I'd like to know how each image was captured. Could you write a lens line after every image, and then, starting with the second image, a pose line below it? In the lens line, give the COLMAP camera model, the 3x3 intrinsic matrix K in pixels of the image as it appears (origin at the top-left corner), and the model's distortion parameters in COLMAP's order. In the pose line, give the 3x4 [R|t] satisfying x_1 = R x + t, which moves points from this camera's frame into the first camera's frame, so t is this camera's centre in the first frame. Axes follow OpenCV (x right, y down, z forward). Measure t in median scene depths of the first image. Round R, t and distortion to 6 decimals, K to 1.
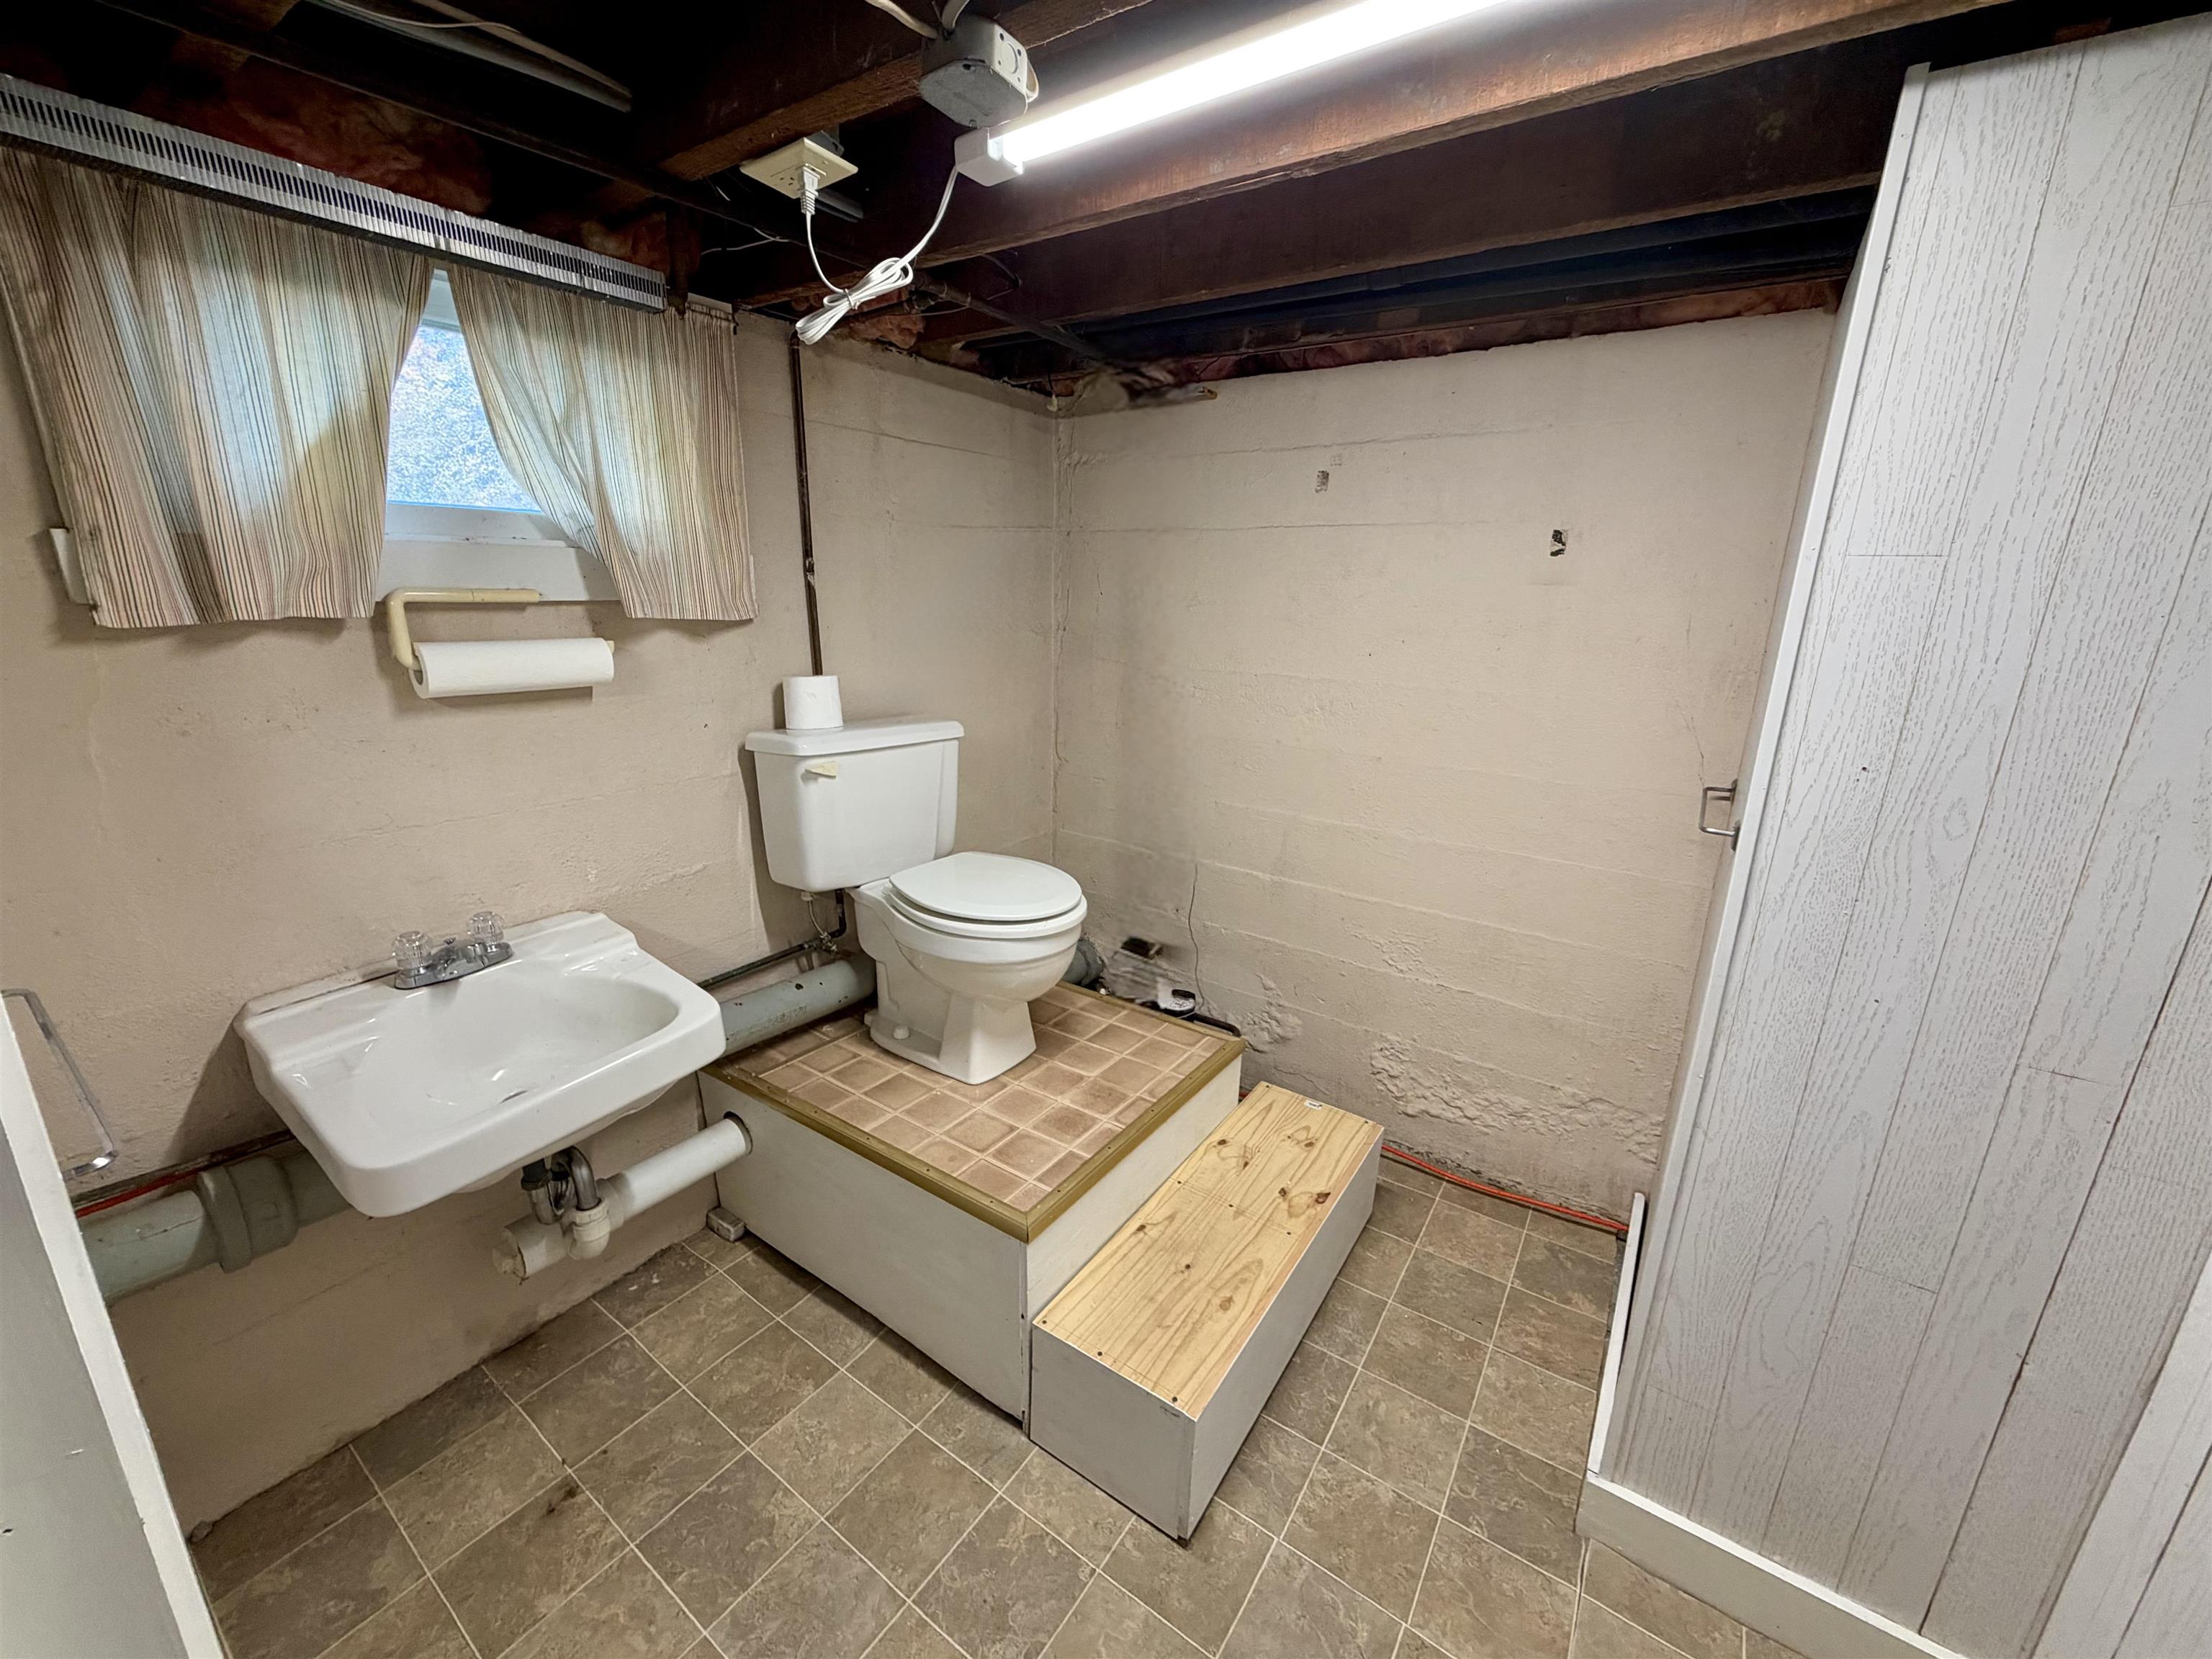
lens RADIAL K [[880.5, 0, 1098.4], [0, 880.5, 832.4], [0, 0, 1]] dist [0.001783, 0.000069]
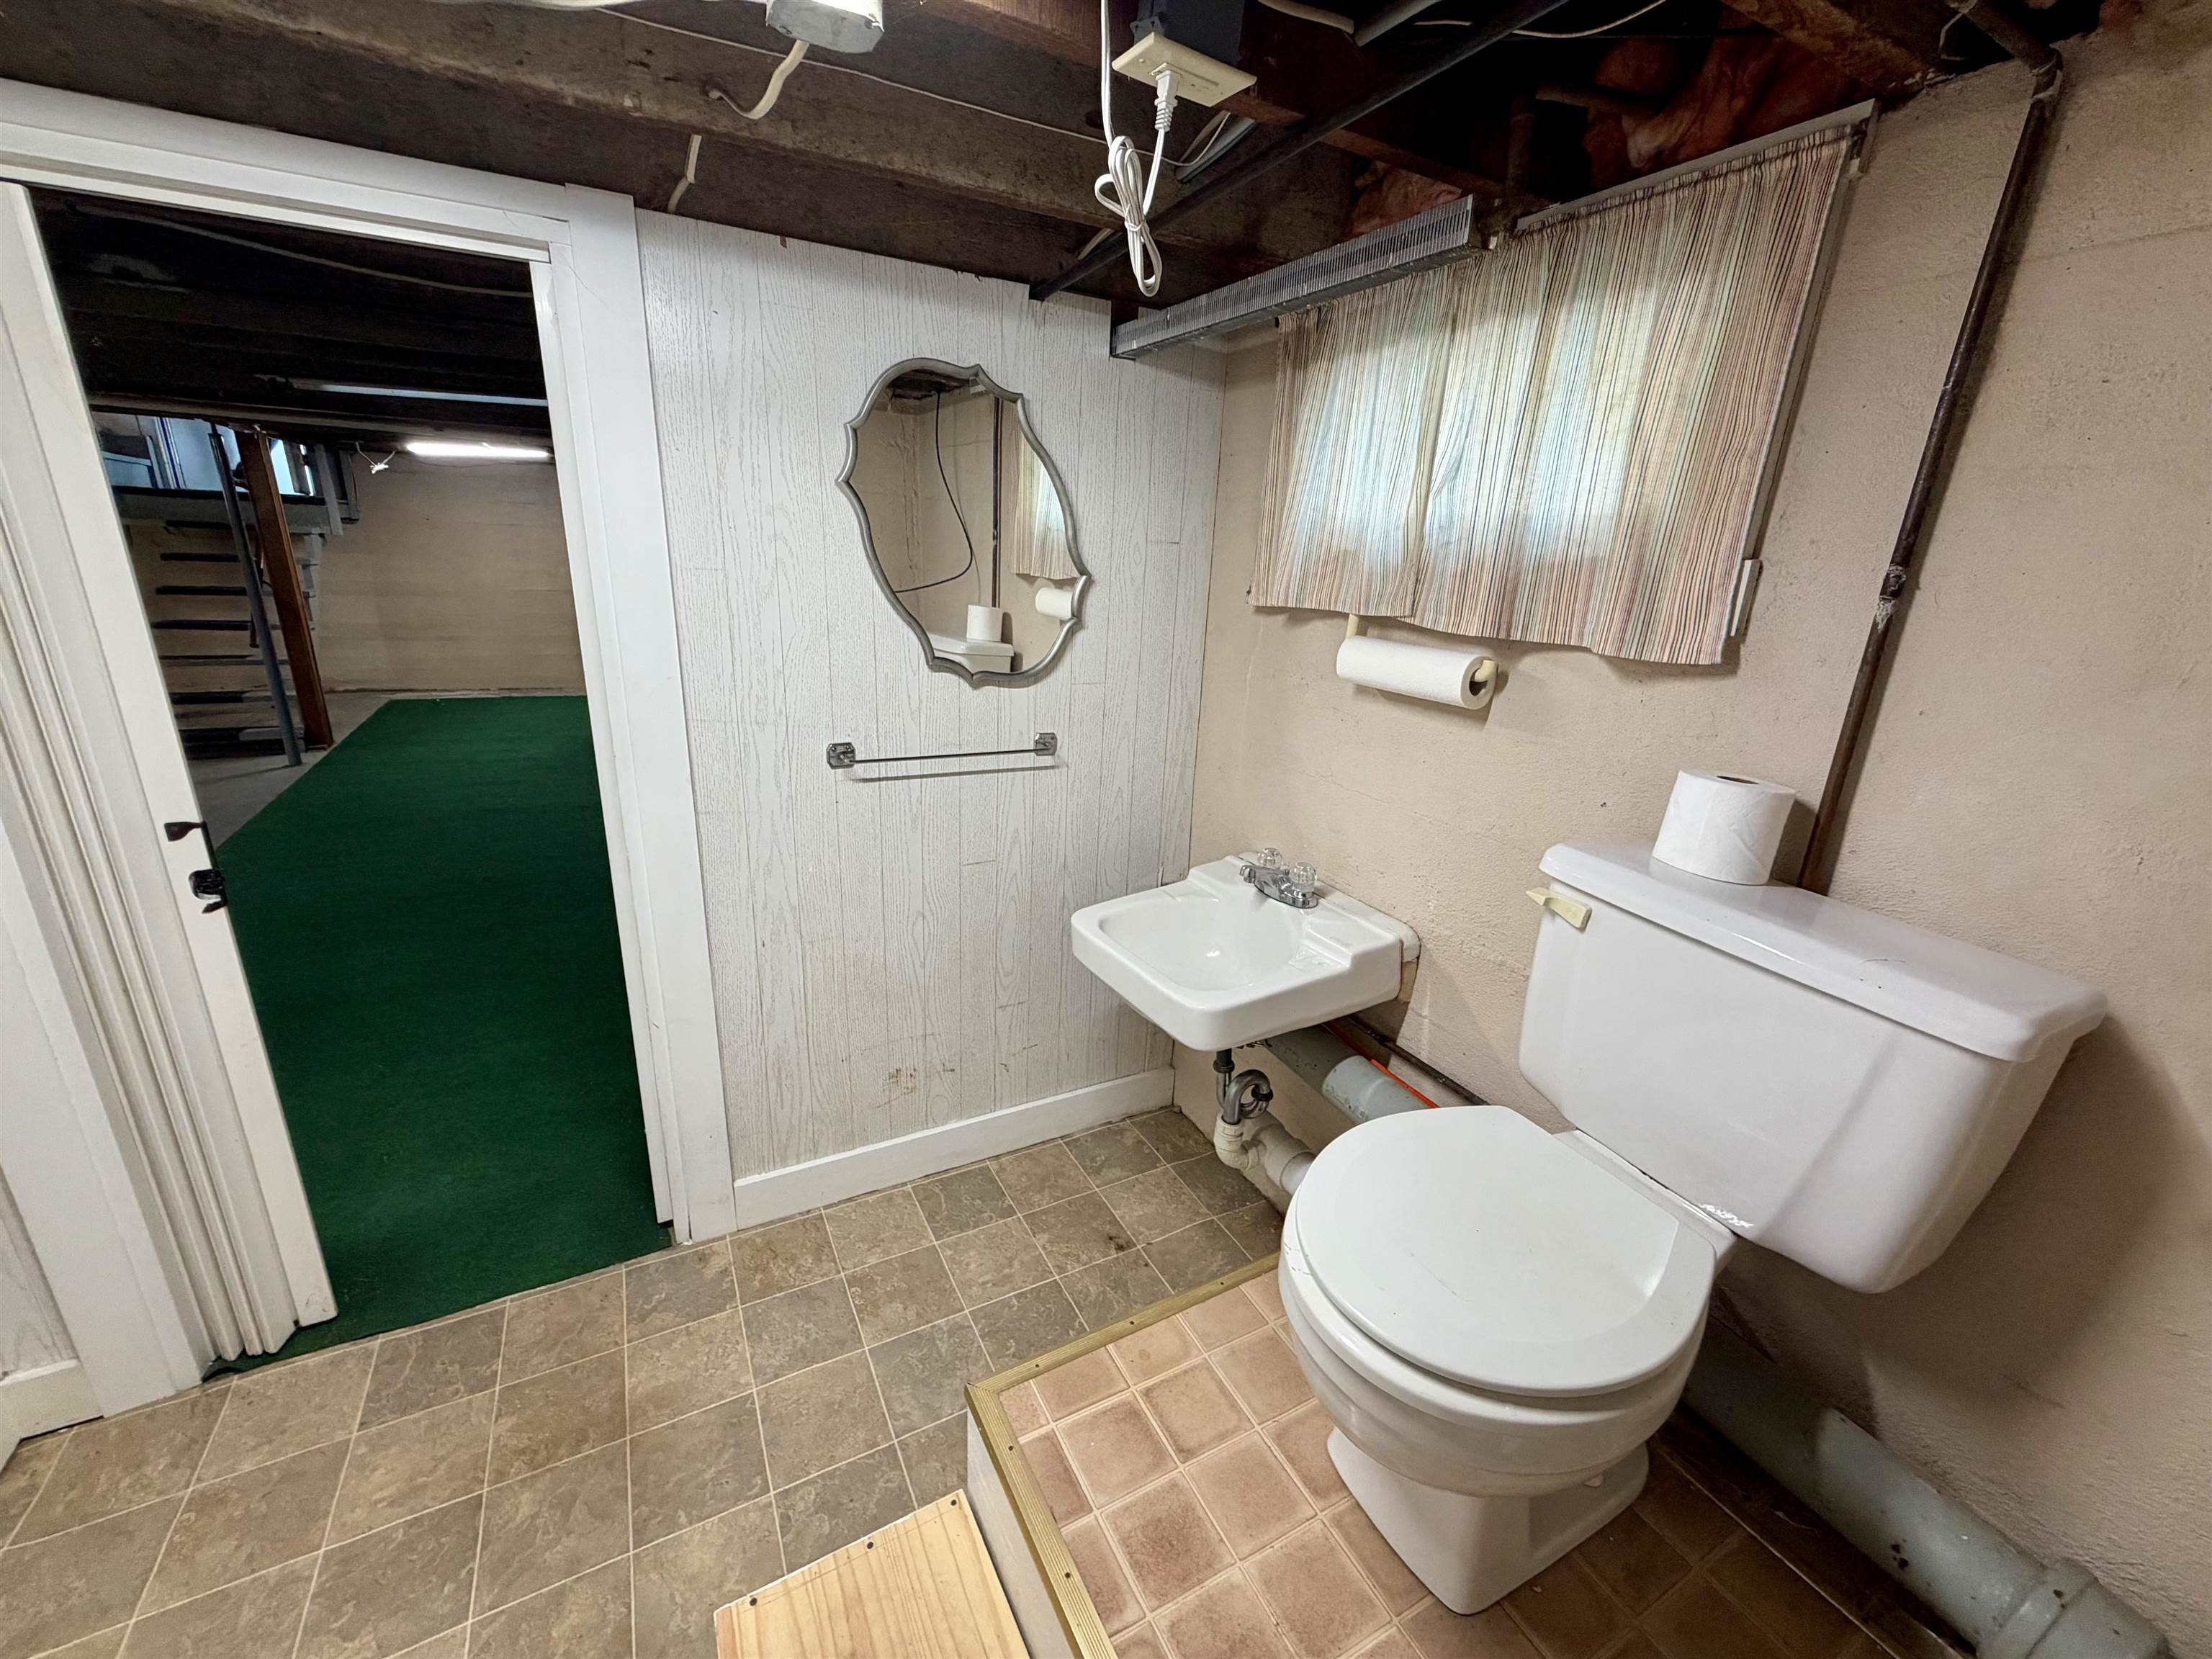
lens RADIAL K [[880.5, 0, 1093.9], [0, 880.5, 823.4], [0, 0, 1]] dist [0.001783, 0.000069]
pose [[-0.443573, 0.234567, -0.864998, 0.389624], [-0.289309, 0.876000, 0.385908, -0.295808], [0.848259, 0.421430, -0.320708, 1.008647]]
